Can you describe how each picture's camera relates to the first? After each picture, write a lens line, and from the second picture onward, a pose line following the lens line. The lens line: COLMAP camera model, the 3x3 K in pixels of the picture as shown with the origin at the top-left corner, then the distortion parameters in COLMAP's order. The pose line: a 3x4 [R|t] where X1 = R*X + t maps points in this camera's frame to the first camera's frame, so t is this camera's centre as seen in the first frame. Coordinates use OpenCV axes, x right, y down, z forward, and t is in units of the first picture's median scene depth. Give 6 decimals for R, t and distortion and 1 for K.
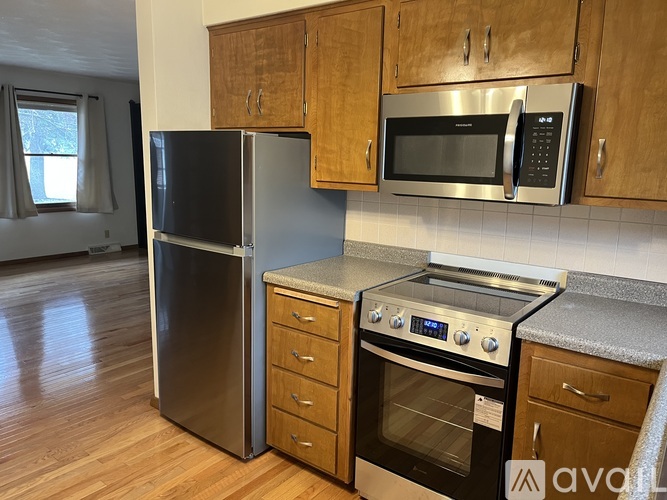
lens RADIAL K [[506.9, 0, 333.5], [0, 506.9, 250.0], [0, 0, 1]] dist [0.001268, -0.004950]
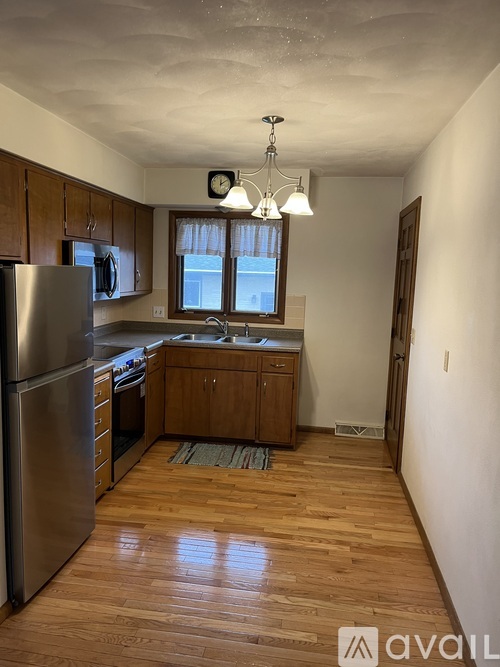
lens RADIAL K [[506.9, 0, 250.0], [0, 506.9, 333.5], [0, 0, 1]] dist [0.001268, -0.004950]
pose [[-0.483865, -0.144718, 0.863094, -1.309166], [0.114286, 0.967338, 0.226267, -0.273376], [-0.867648, 0.208122, -0.451522, 1.090636]]
